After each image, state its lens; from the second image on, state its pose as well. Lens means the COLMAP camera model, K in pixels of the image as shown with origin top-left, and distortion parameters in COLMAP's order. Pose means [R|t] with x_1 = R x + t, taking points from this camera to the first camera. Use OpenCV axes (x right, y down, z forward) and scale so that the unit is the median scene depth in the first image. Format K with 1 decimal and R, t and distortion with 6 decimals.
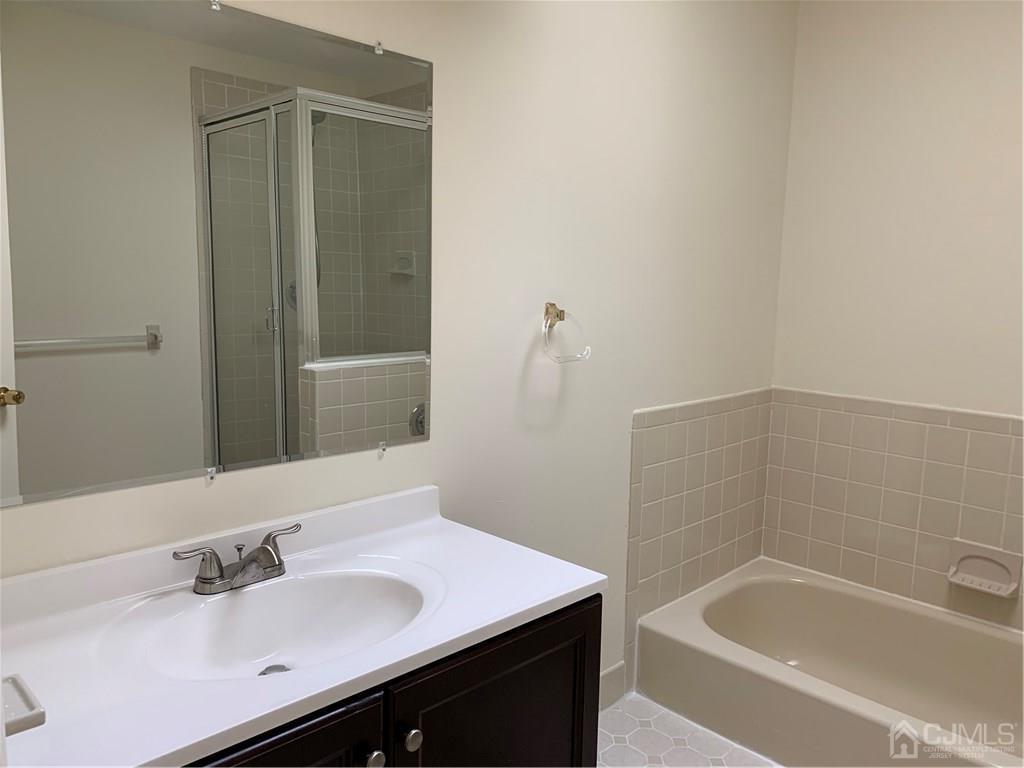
lens RADIAL K [[776.0, 0, 506.1], [0, 776.0, 378.7], [0, 0, 1]] dist [0.090235, -0.171765]
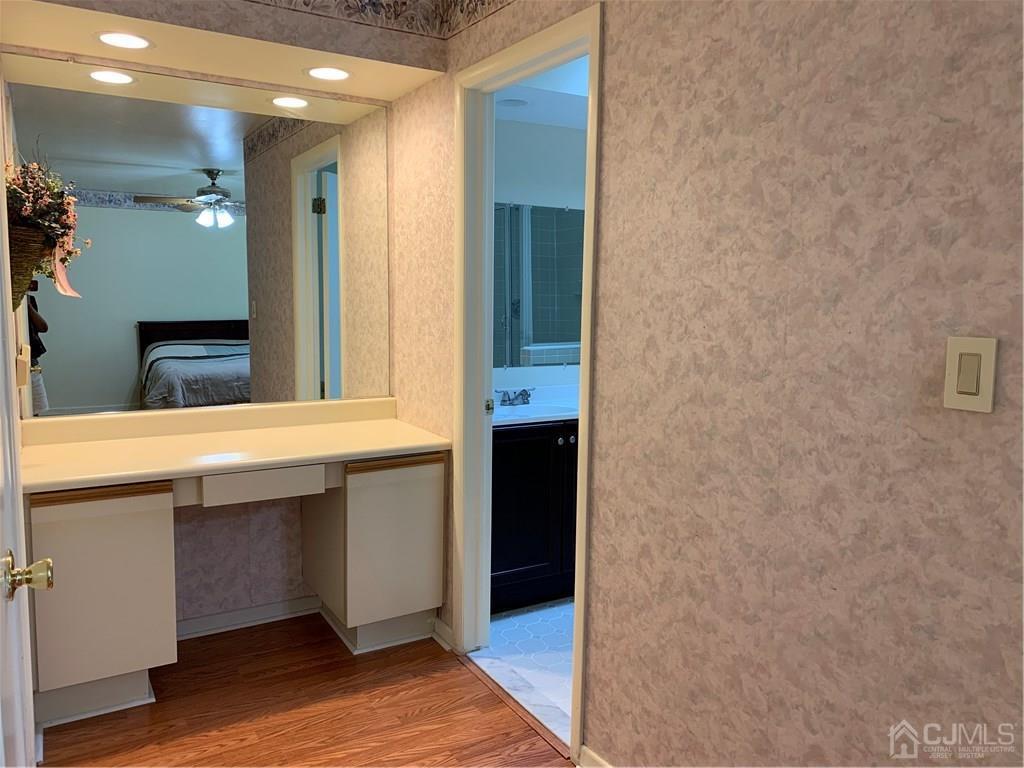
lens RADIAL K [[776.0, 0, 506.1], [0, 776.0, 378.7], [0, 0, 1]] dist [0.090235, -0.171765]
pose [[0.970094, 0.023533, -0.241585, 0.143054], [-0.027630, 0.999526, -0.013588, 0.083789], [0.241150, 0.019857, 0.970285, -0.783926]]
